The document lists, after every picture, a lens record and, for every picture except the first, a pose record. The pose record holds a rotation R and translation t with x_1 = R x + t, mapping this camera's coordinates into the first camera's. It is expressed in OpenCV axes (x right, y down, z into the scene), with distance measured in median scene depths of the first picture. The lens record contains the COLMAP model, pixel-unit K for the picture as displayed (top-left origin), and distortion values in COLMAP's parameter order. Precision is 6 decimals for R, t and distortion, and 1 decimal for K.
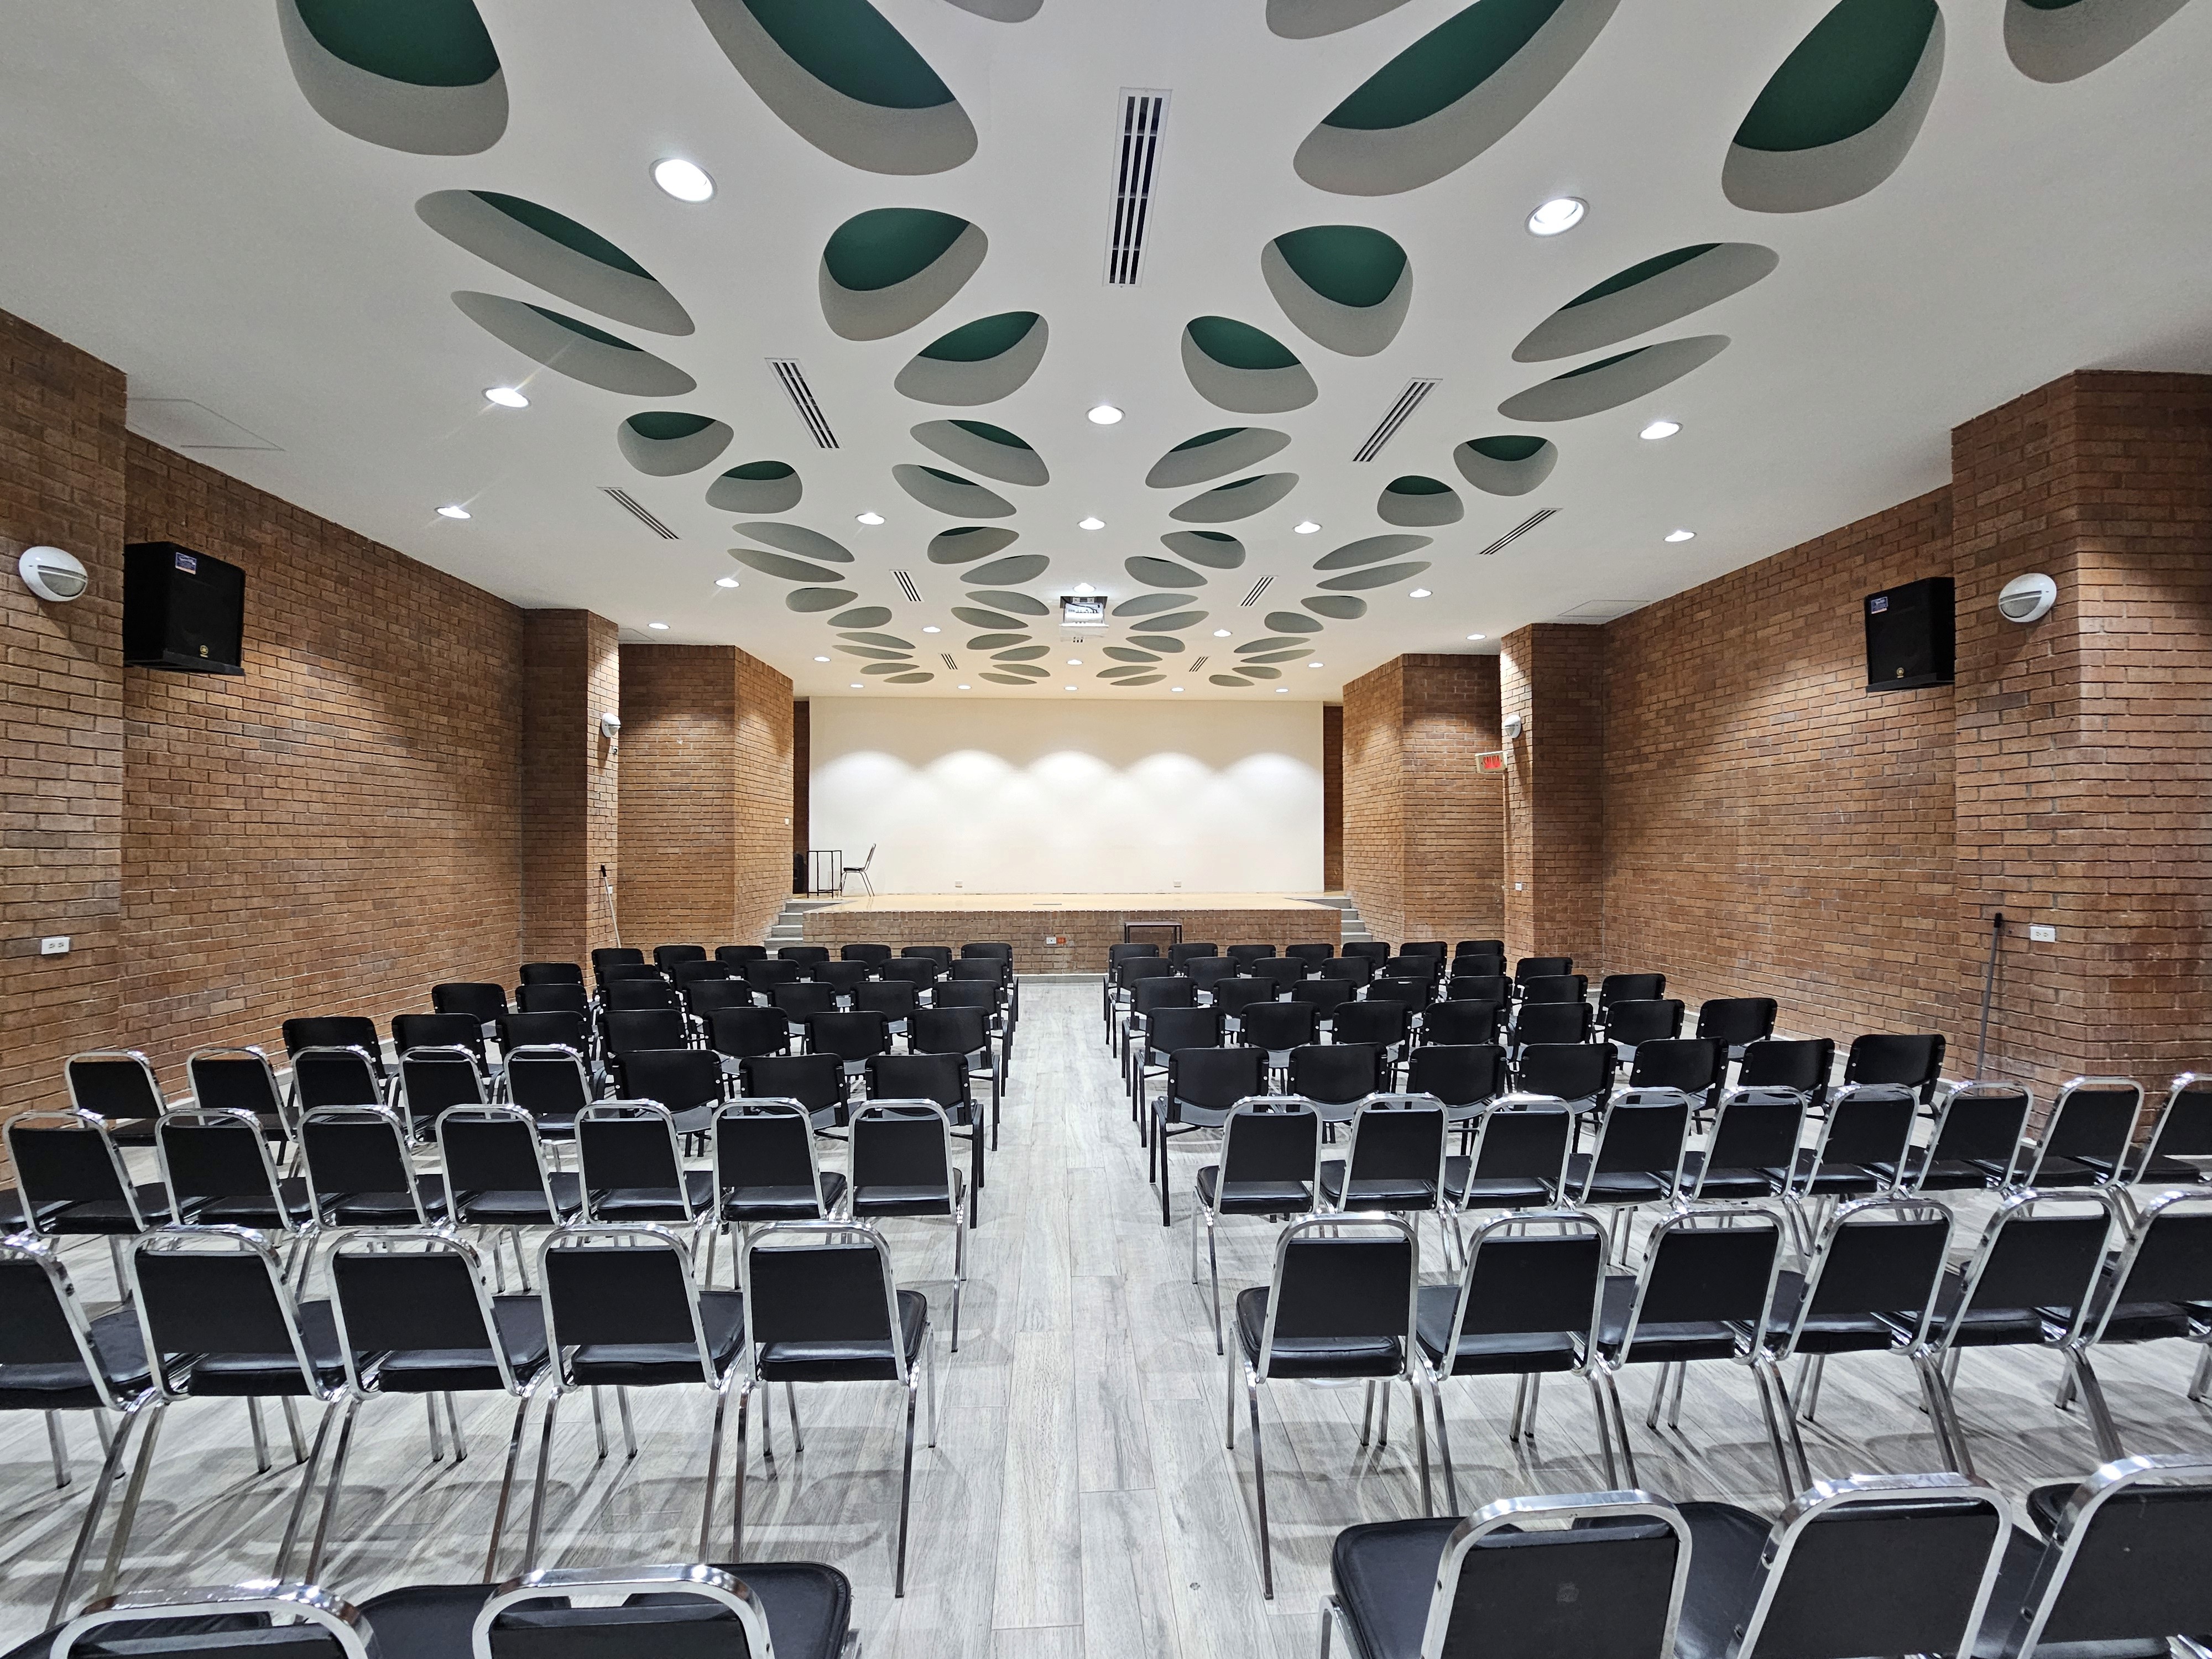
lens RADIAL K [[904.0, 0, 1107.2], [0, 904.0, 834.8], [0, 0, 1]] dist [-0.003433, 0.000482]
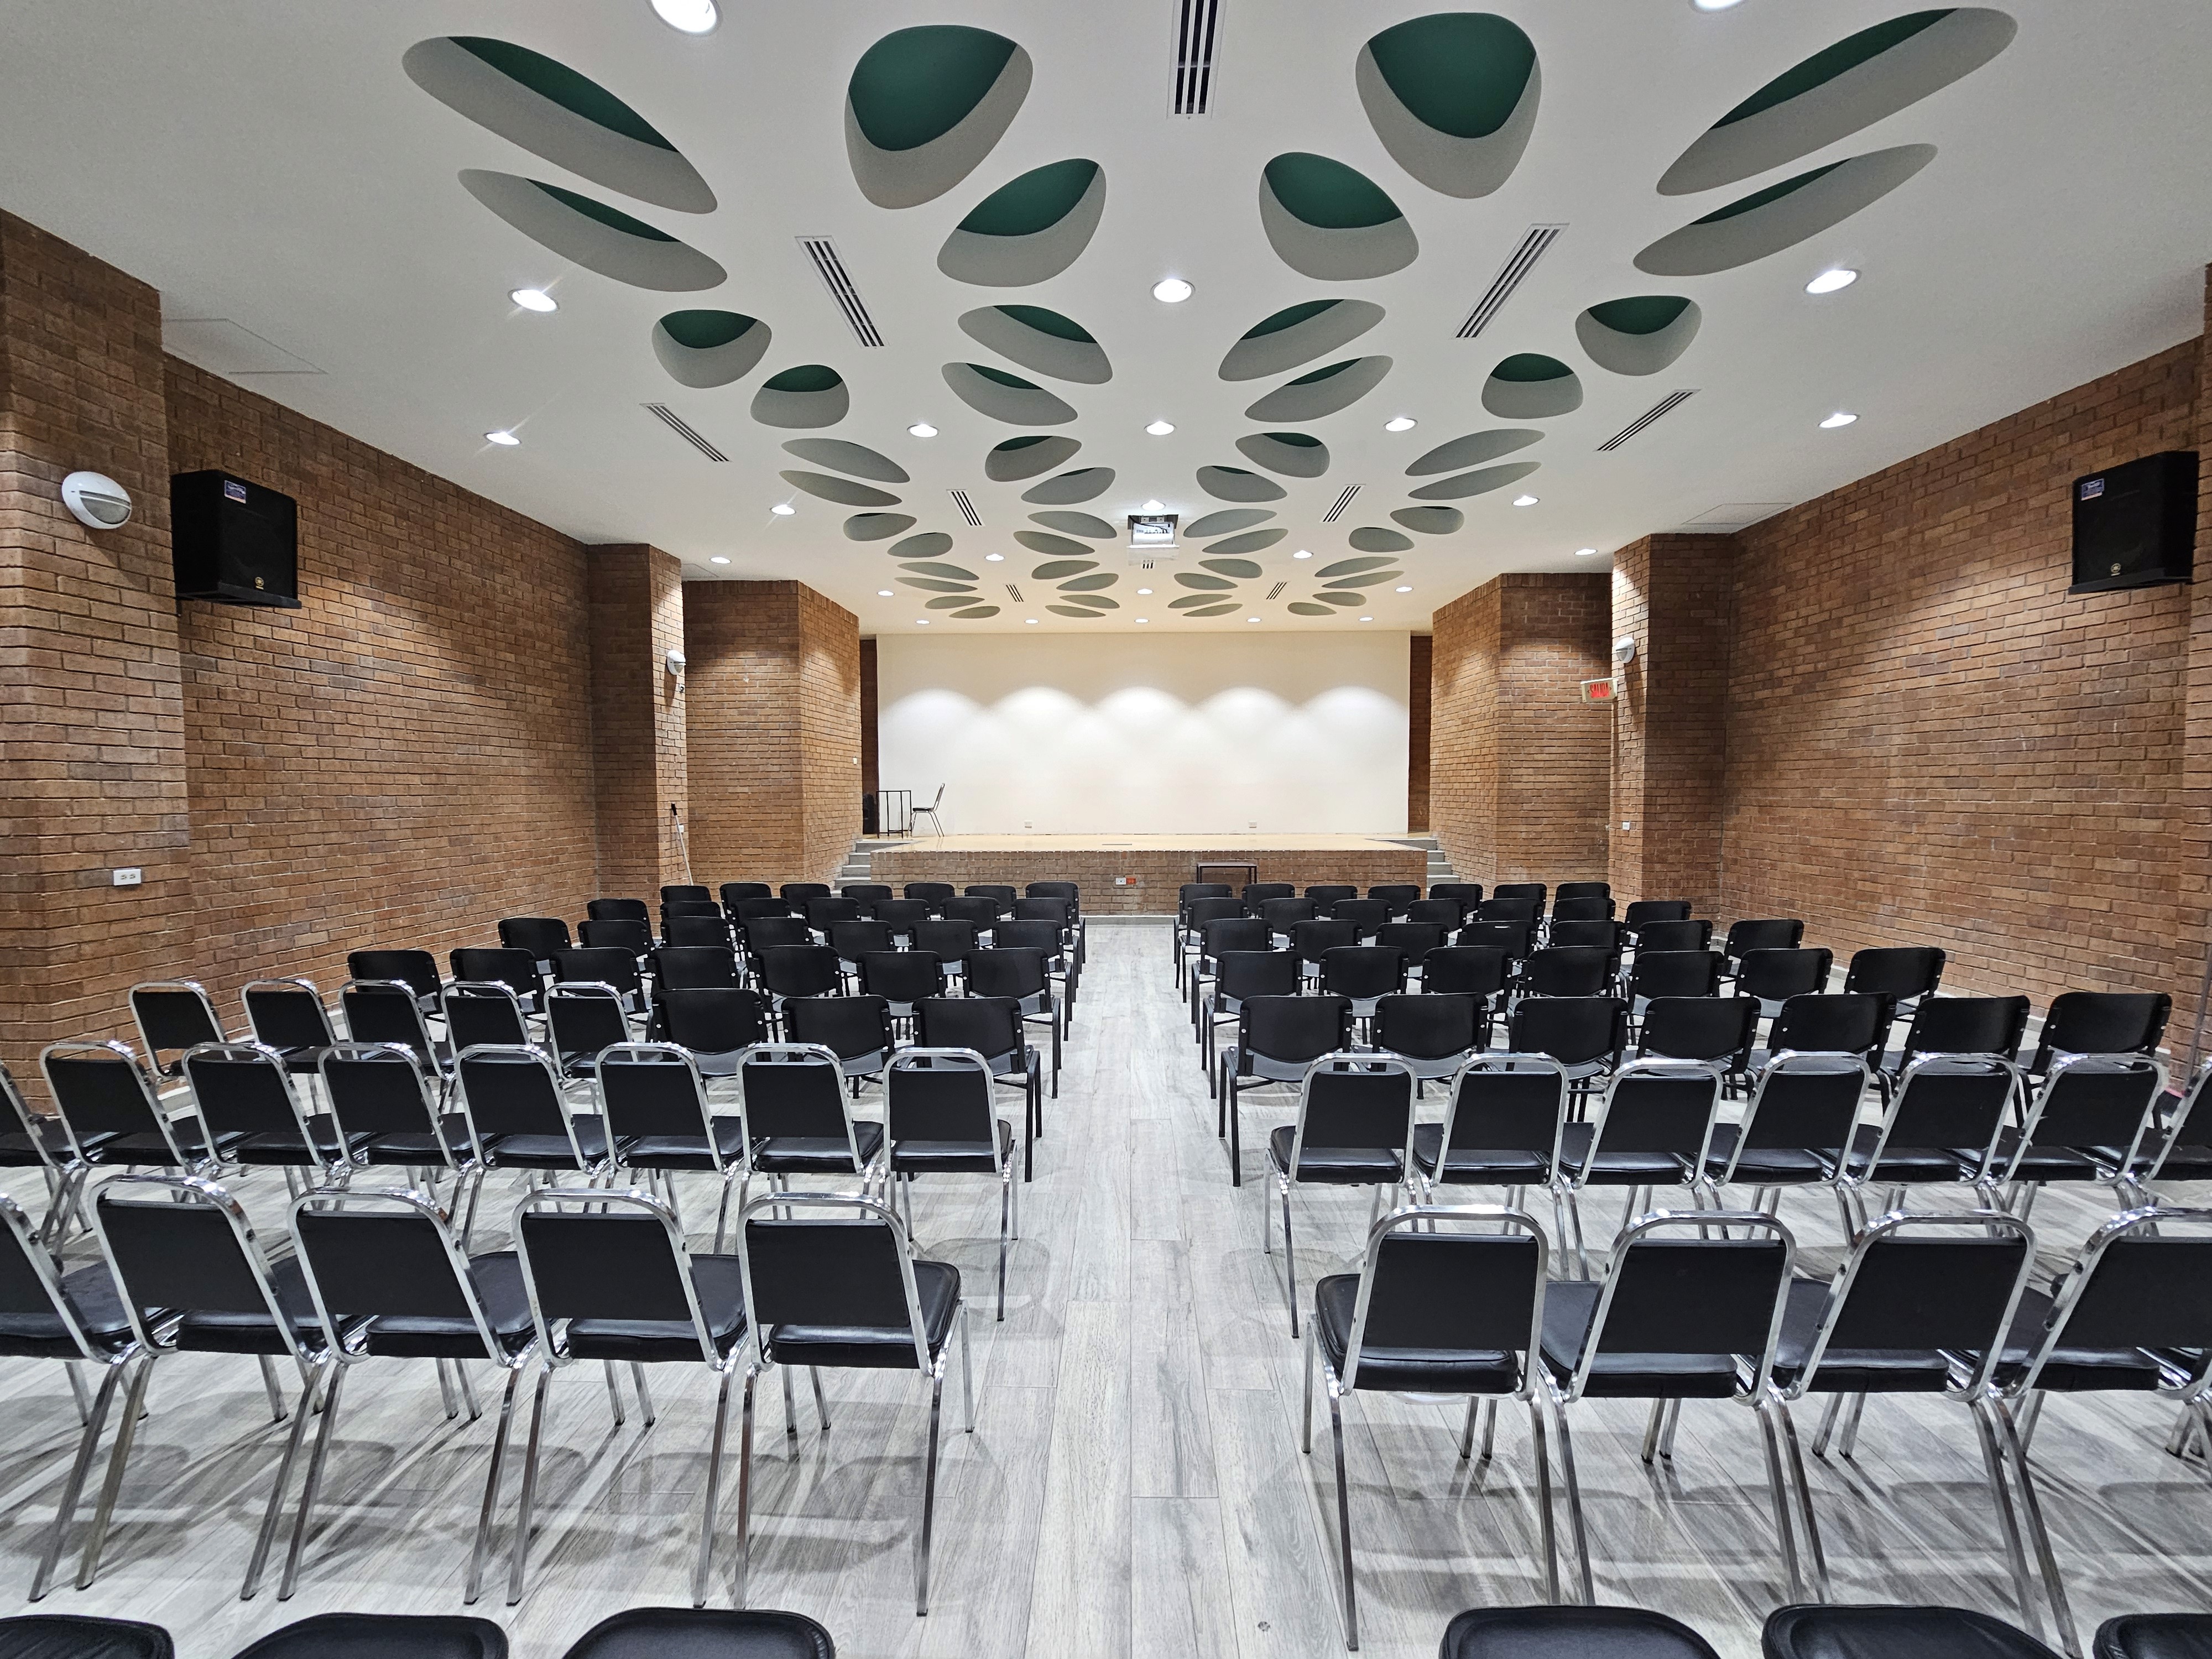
lens RADIAL K [[904.0, 0, 1107.1], [0, 904.0, 836.0], [0, 0, 1]] dist [-0.003433, 0.000482]
pose [[0.996562, 0.001195, -0.082839, 0.008295], [0.004035, 0.998010, 0.062930, 0.016034], [0.082750, -0.063048, 0.994574, 0.081115]]
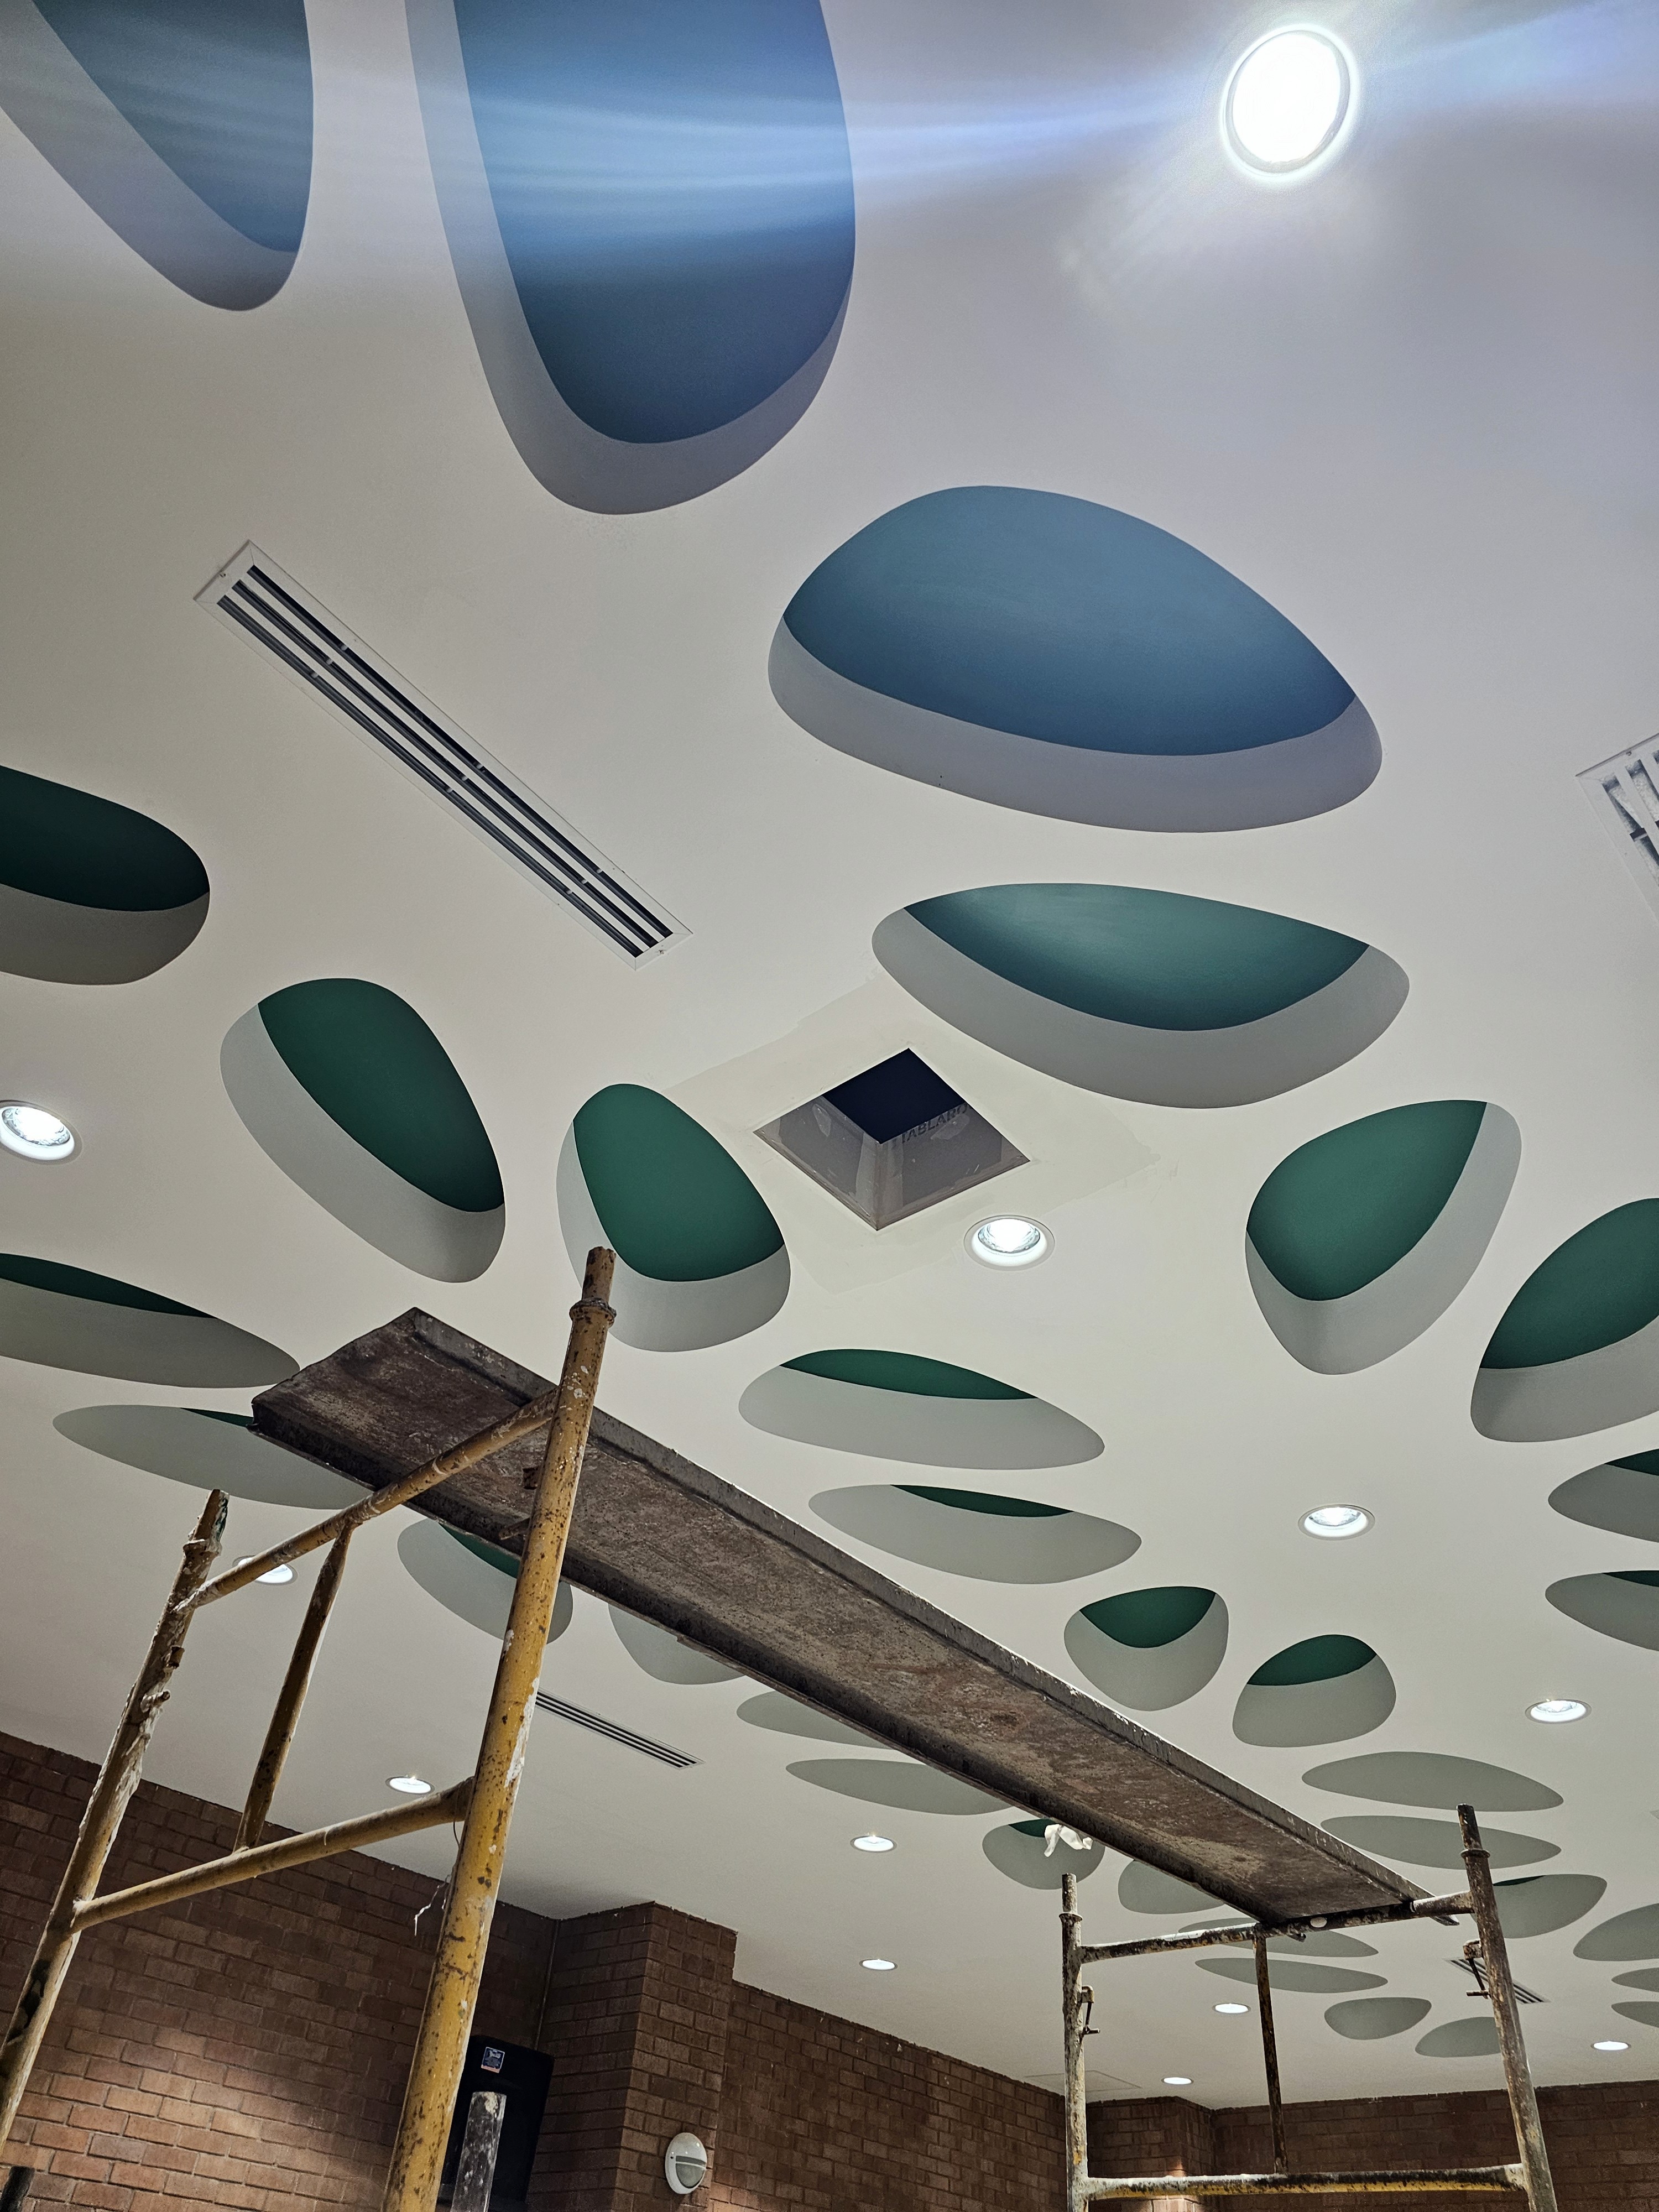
lens RADIAL K [[1511.3, 0, 835.2], [0, 1511.3, 1106.3], [0, 0, 1]] dist [0.010102, 0.000468]
pose [[-0.717335, 0.440753, 0.539598, -0.441904], [-0.067575, 0.726811, -0.683506, 0.009604], [-0.693443, -0.526766, -0.491583, 2.275830]]
